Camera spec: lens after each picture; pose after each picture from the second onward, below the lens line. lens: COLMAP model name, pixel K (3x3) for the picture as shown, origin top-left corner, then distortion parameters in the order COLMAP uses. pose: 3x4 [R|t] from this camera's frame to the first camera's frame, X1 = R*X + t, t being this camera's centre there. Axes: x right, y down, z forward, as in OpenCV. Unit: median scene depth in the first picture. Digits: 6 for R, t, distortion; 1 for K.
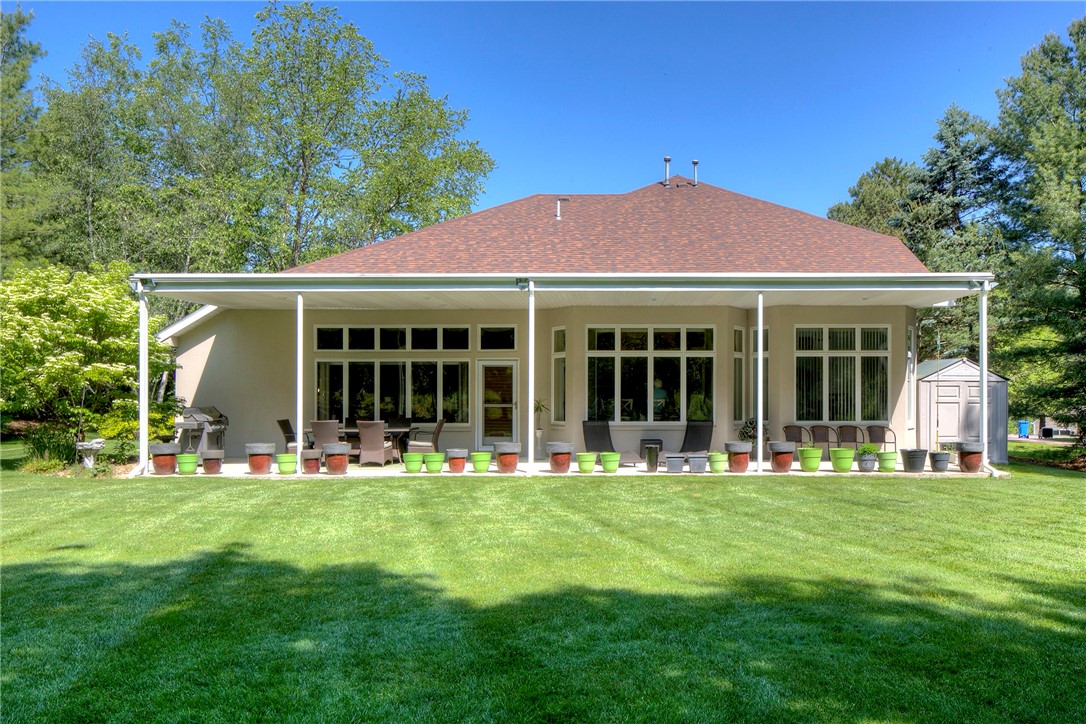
lens RADIAL K [[782.8, 0, 543.0], [0, 782.8, 362.0], [0, 0, 1]] dist [0.026688, -0.000074]
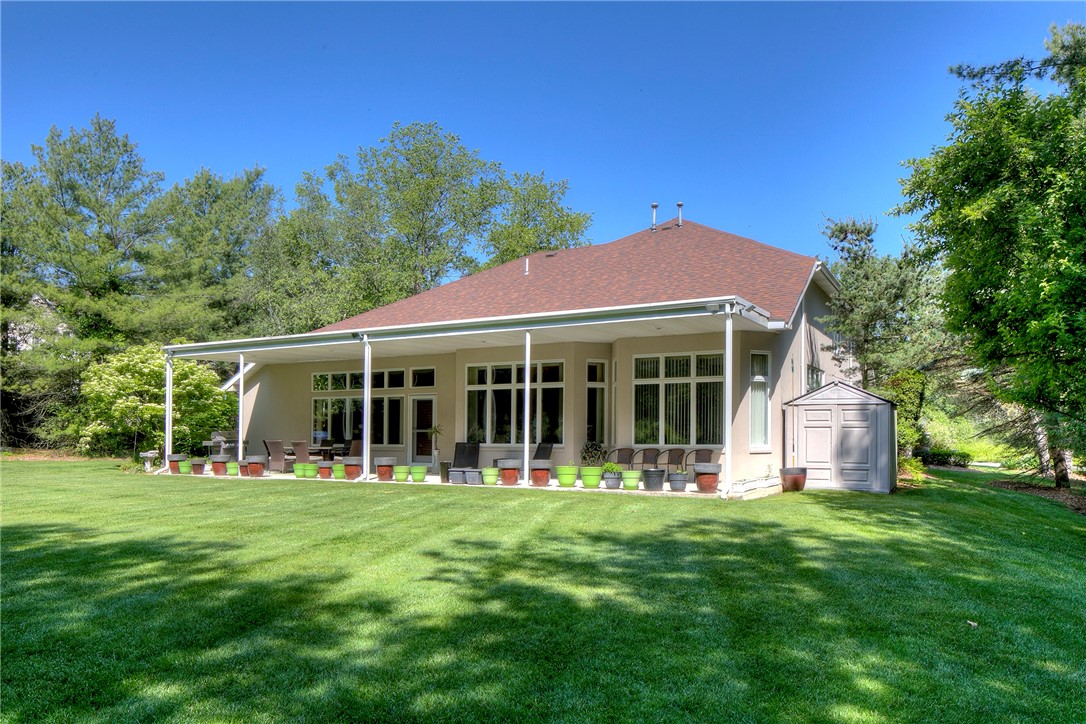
lens RADIAL K [[764.4, 0, 547.8], [0, 764.4, 390.5], [0, 0, 1]] dist [-0.010012, -0.000632]
pose [[0.858191, -0.027829, -0.512576, 0.758990], [0.031147, 0.999513, -0.002117, -0.000369], [0.512385, -0.014149, 0.858639, 0.036955]]
